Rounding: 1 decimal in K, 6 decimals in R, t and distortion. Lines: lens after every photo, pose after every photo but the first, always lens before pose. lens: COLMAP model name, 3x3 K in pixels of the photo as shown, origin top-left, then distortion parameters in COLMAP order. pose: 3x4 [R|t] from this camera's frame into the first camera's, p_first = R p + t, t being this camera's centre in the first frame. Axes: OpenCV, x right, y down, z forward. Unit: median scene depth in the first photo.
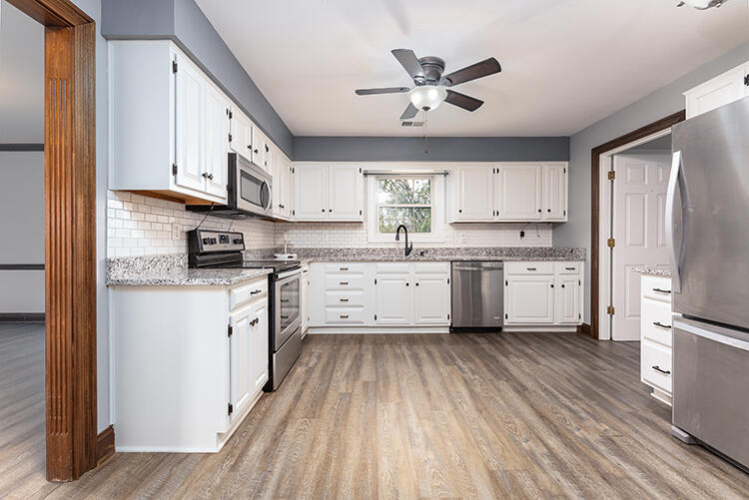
lens RADIAL K [[298.6, 0, 372.7], [0, 298.6, 244.3], [0, 0, 1]] dist [0.001016, -0.000527]
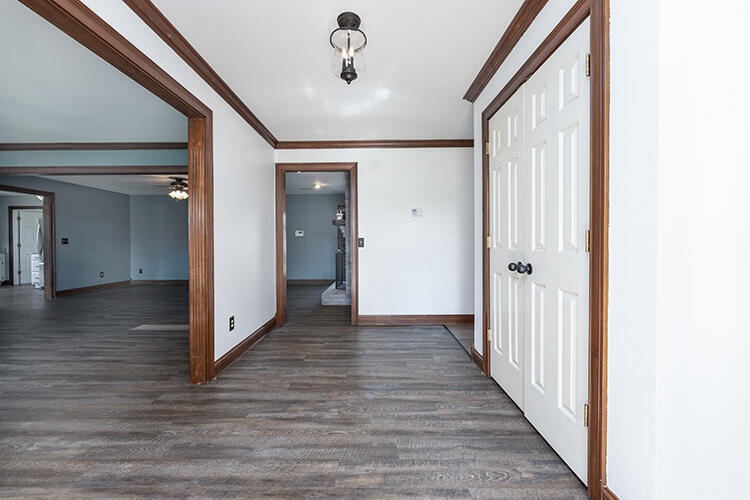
lens RADIAL K [[299.0, 0, 357.2], [0, 299.0, 246.0], [0, 0, 1]] dist [0.001016, -0.000527]
pose [[0.018089, -0.015351, 0.999719, -1.615654], [0.001570, 0.999881, 0.015325, -0.033481], [-0.999835, 0.001292, 0.018111, -1.835084]]
